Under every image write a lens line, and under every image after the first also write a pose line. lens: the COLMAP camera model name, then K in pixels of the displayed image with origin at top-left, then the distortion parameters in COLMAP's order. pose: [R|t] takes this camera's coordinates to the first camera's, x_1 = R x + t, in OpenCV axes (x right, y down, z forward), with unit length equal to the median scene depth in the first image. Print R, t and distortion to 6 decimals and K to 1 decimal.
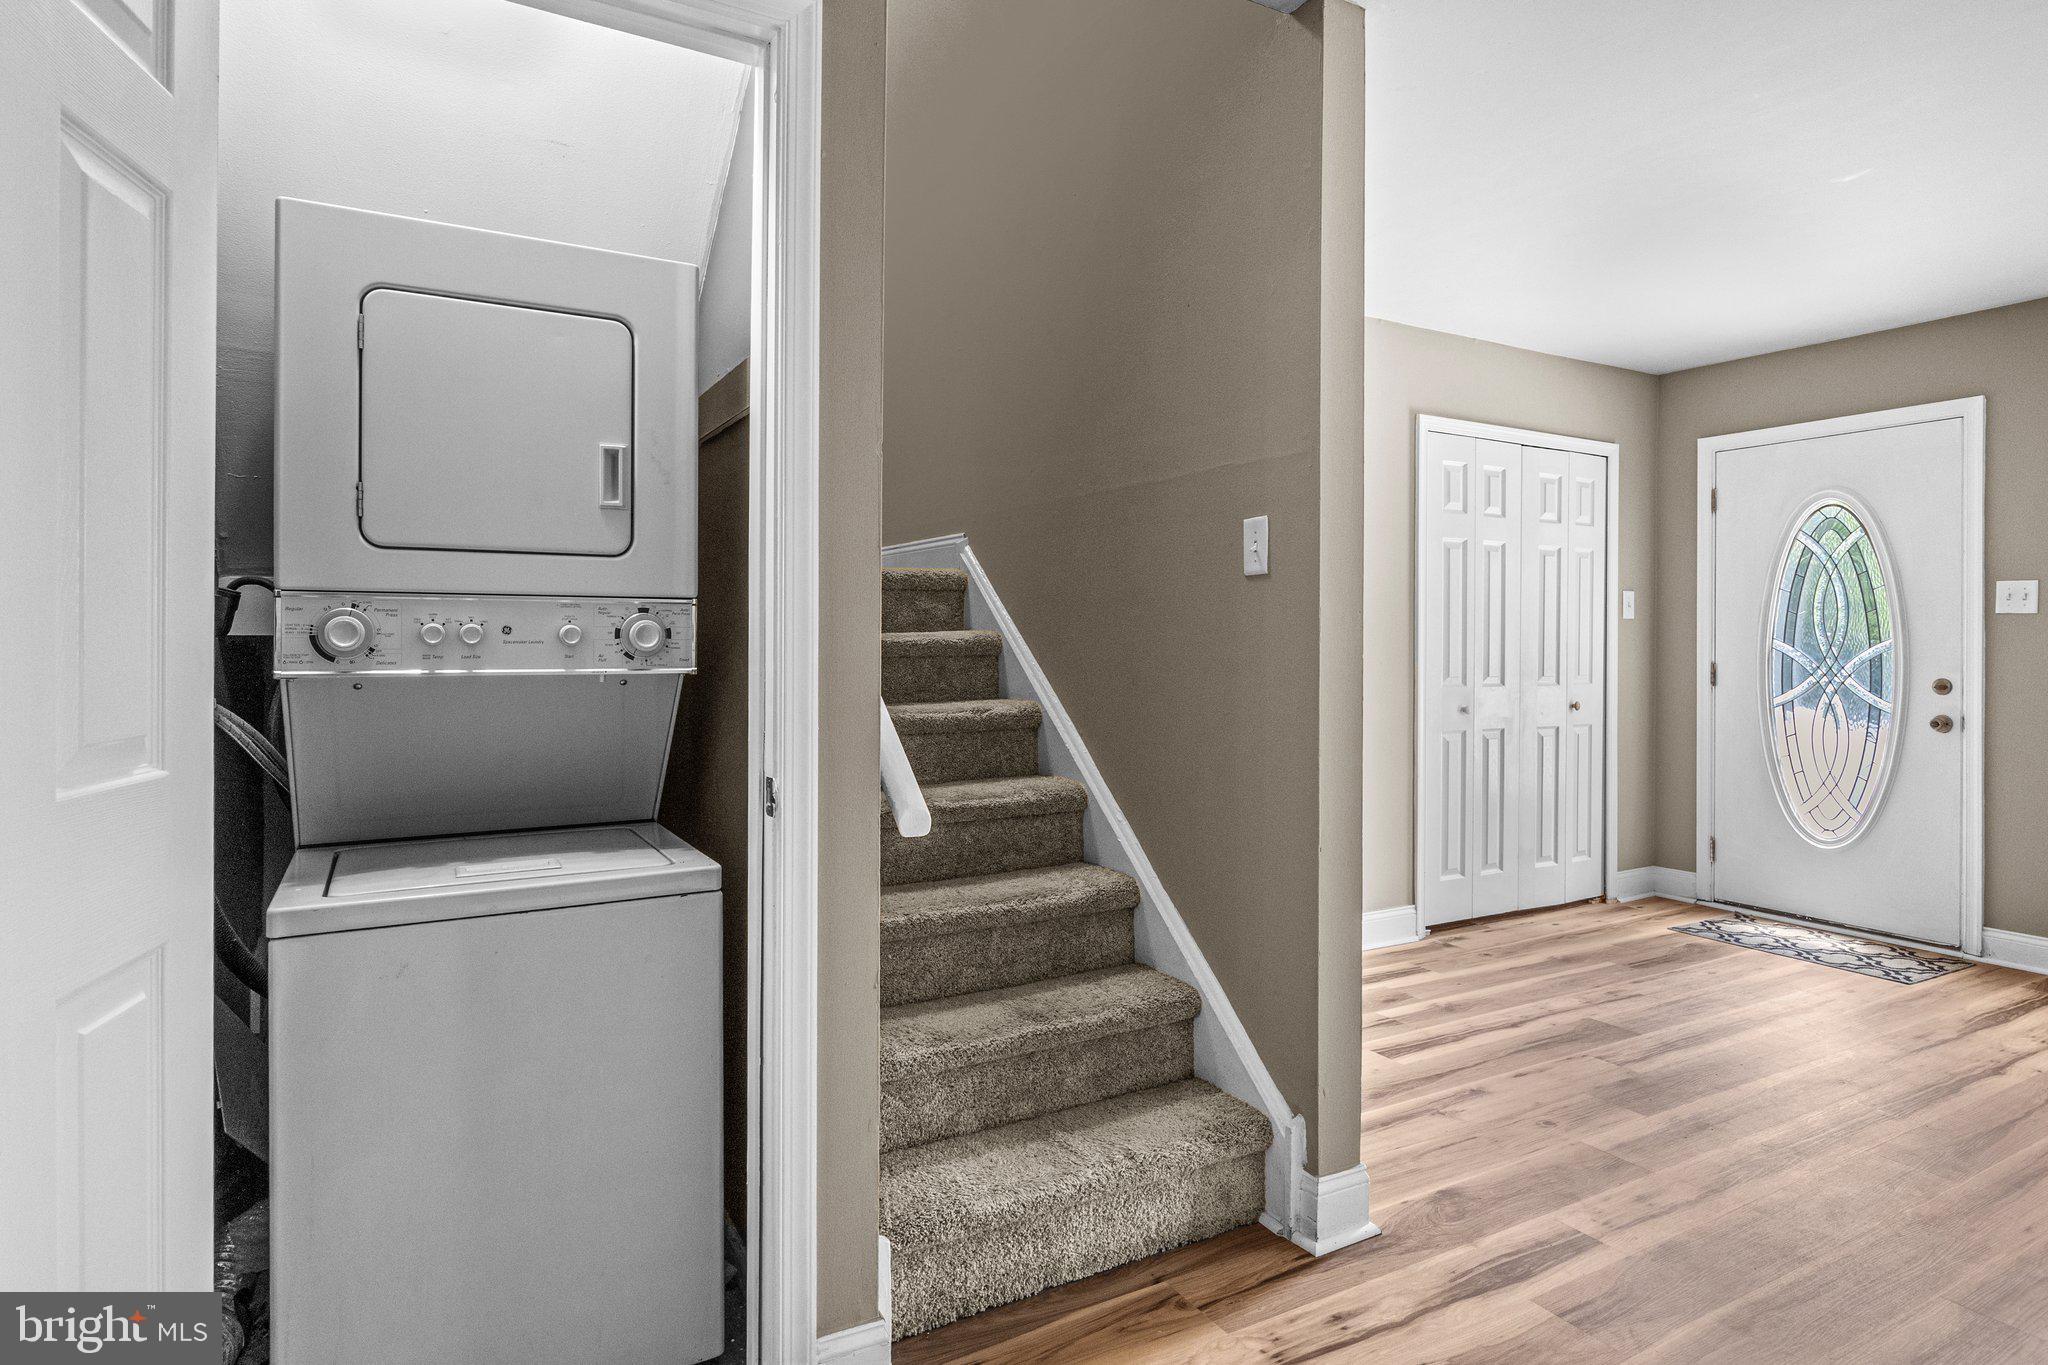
lens RADIAL K [[1117.4, 0, 1018.7], [0, 1117.4, 644.7], [0, 0, 1]] dist [-0.003476, 0.000643]
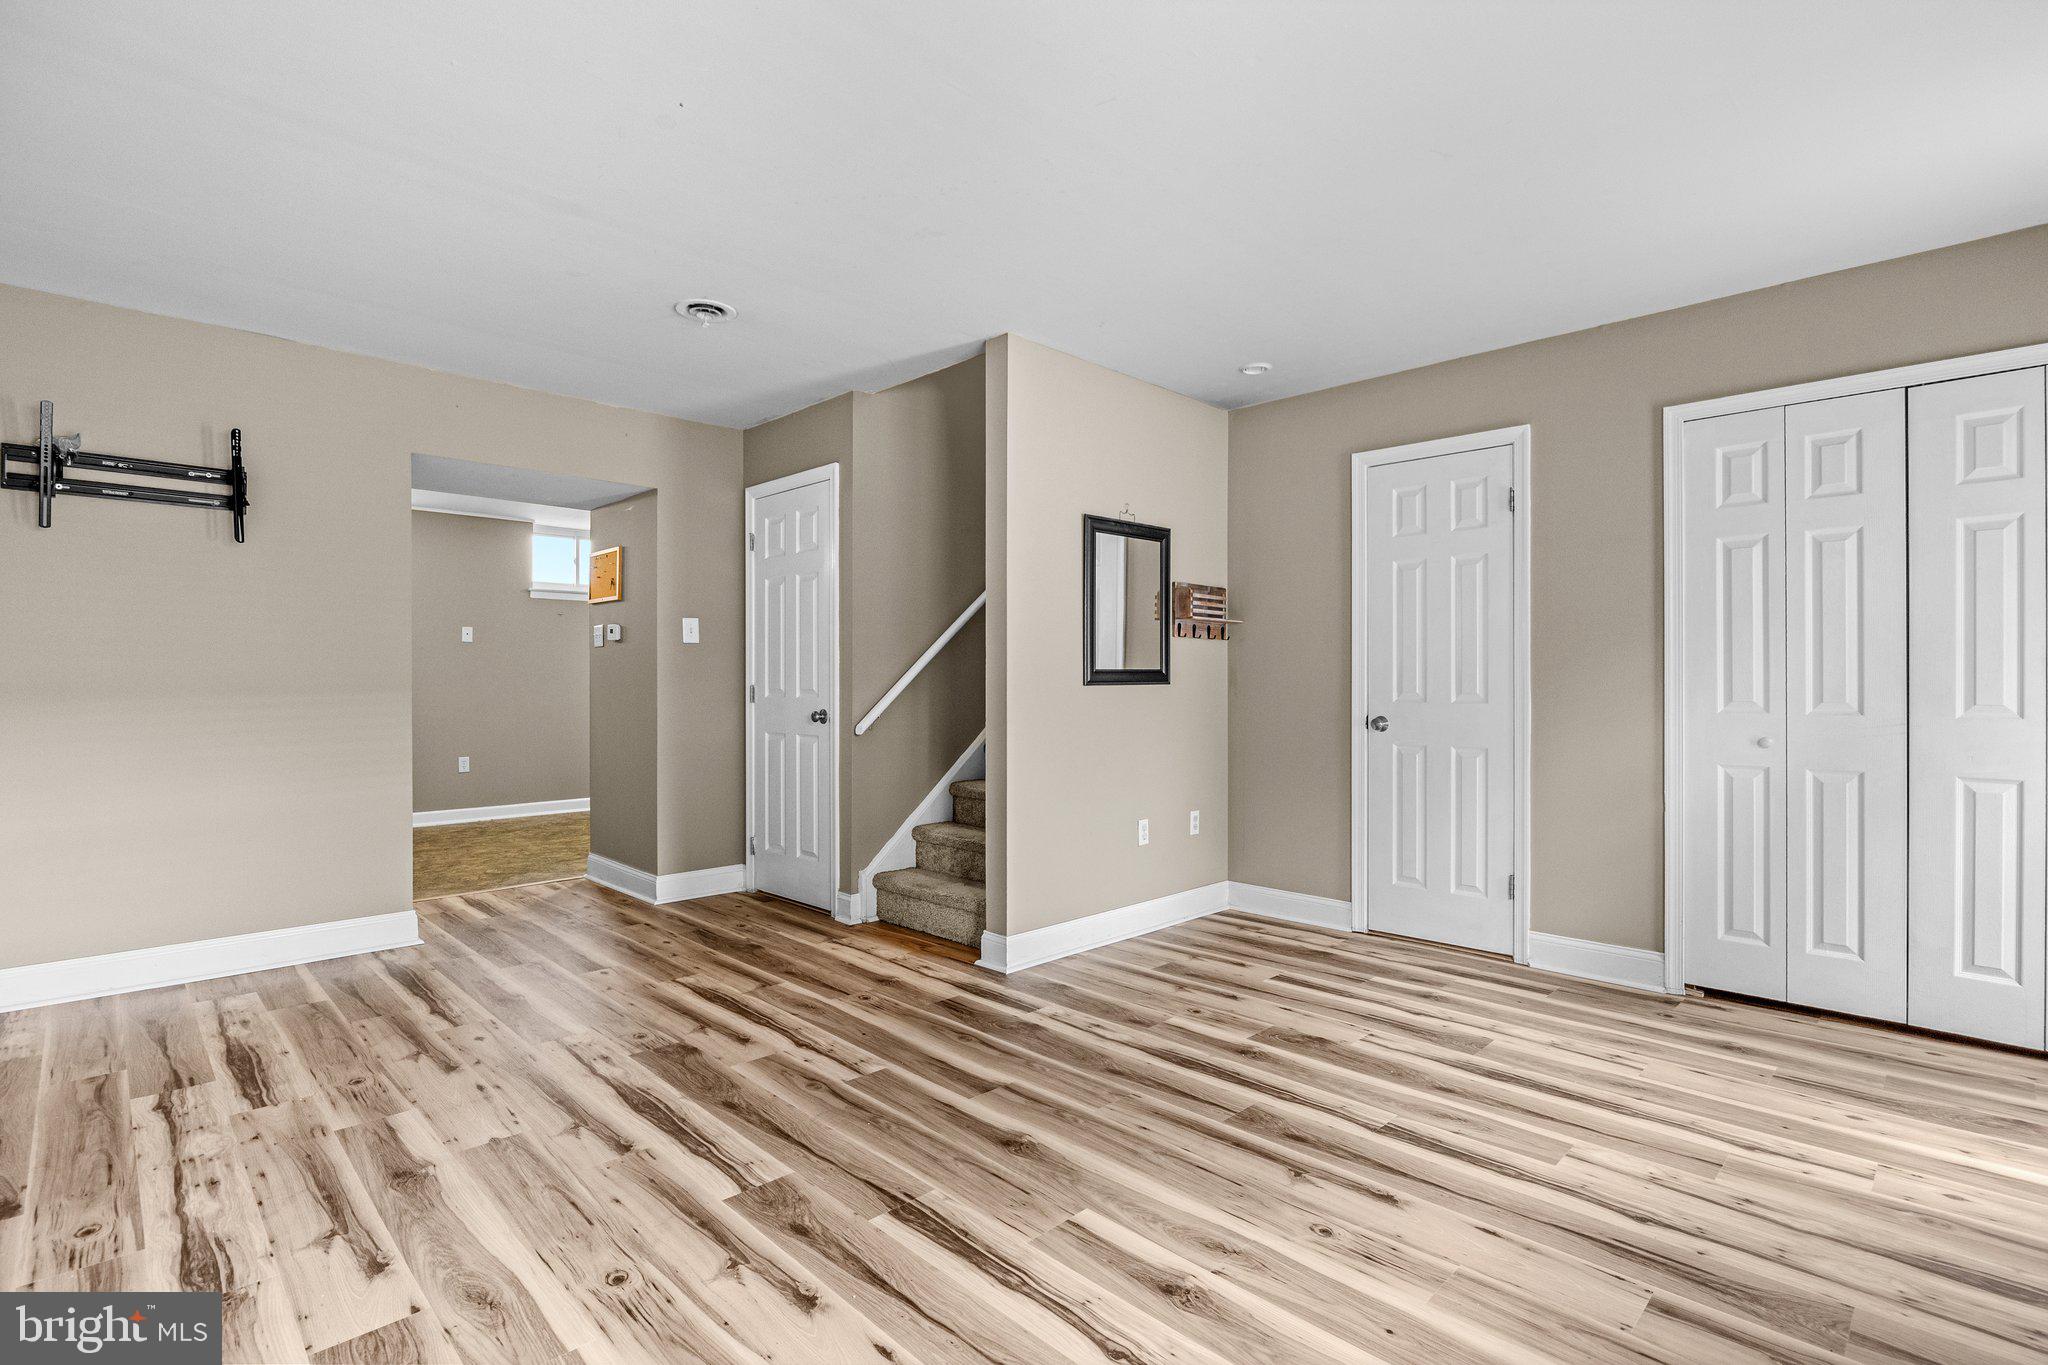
lens RADIAL K [[963.0, 0, 1032.3], [0, 963.0, 681.1], [0, 0, 1]] dist [-0.017786, 0.000576]
pose [[0.265430, -0.005112, -0.964116, 1.185843], [-0.001571, 0.999982, -0.005734, 0.023496], [0.964129, 0.003036, 0.265418, 0.374688]]
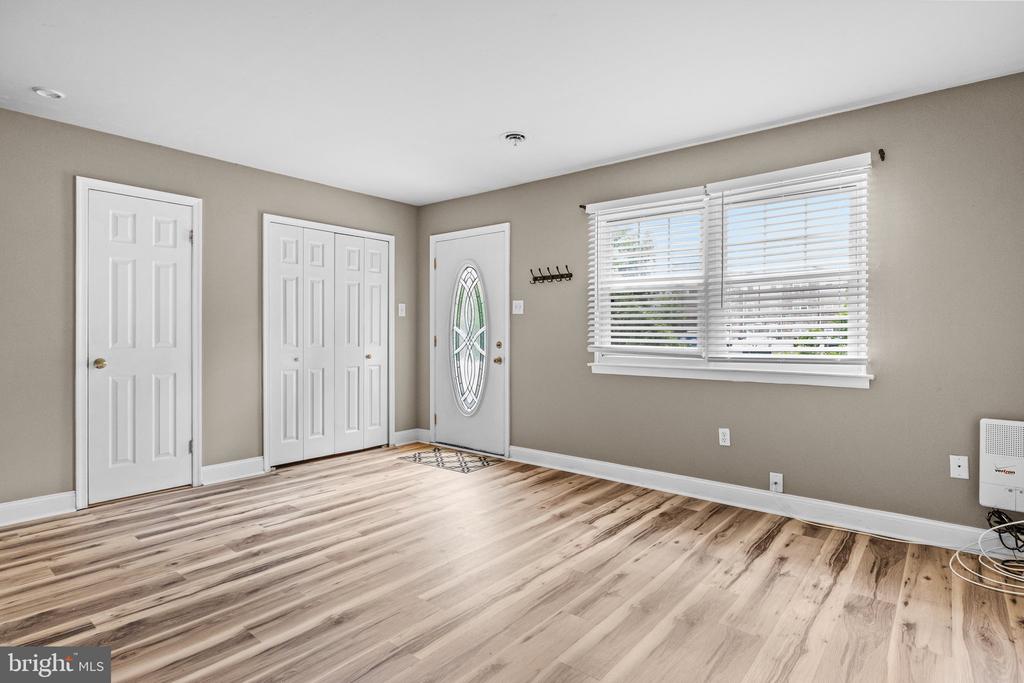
lens RADIAL K [[534.0, 0, 513.2], [0, 534.0, 333.9], [0, 0, 1]] dist [-0.003657, -0.000379]
pose [[0.933712, -0.003570, 0.358008, 0.533737], [0.002838, 0.999993, 0.002569, 0.013202], [-0.358014, -0.001383, 0.933715, -0.080184]]
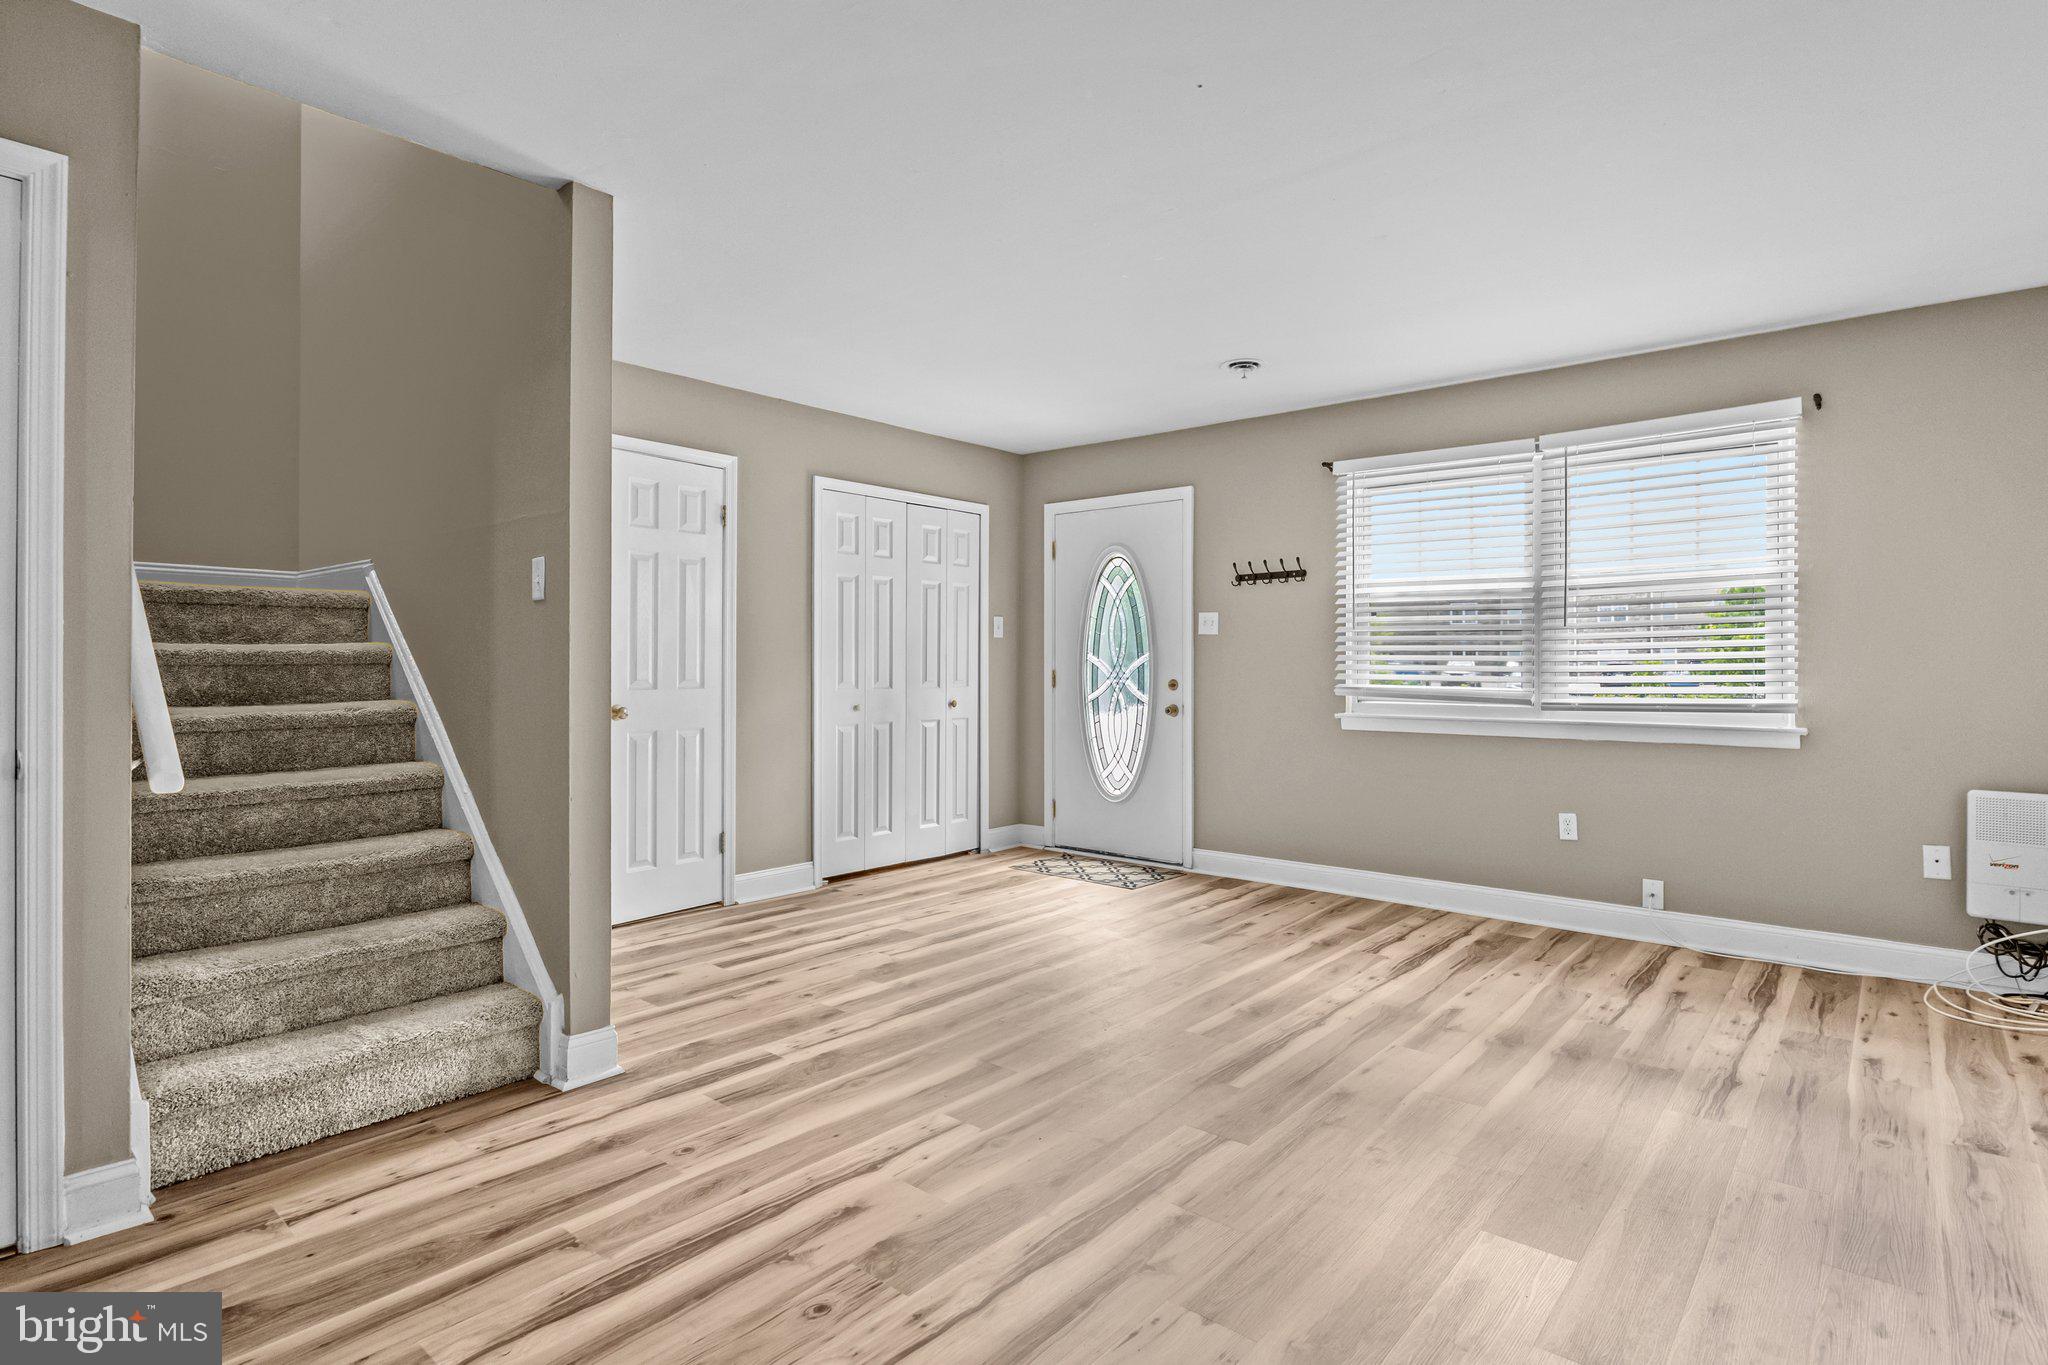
lens RADIAL K [[1043.4, 0, 1023.0], [0, 1043.4, 660.0], [0, 0, 1]] dist [-0.010689, 0.000739]
pose [[0.940095, -0.002179, 0.340906, 0.216408], [0.003400, 0.999990, -0.002984, 0.010206], [-0.340896, 0.003964, 0.940093, -0.245357]]
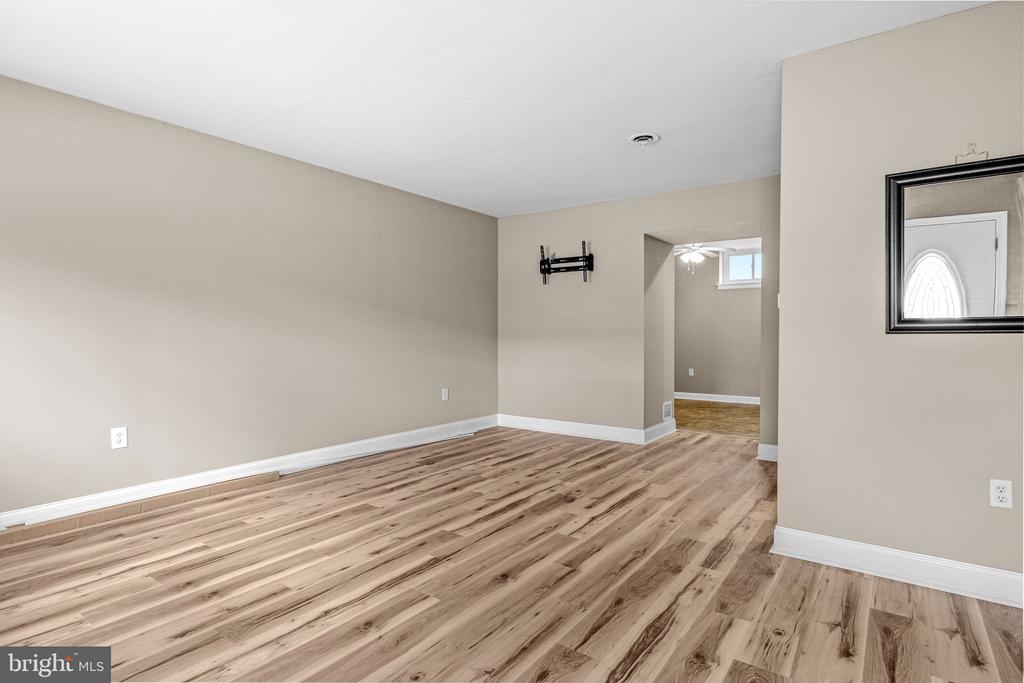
lens RADIAL K [[521.7, 0, 511.5], [0, 521.7, 330.3], [0, 0, 1]] dist [-0.010689, 0.000739]
pose [[-0.912204, -0.006032, -0.409692, 0.824001], [-0.004316, 0.999978, -0.005115, 0.023810], [0.409714, -0.002898, -0.912209, 1.129192]]
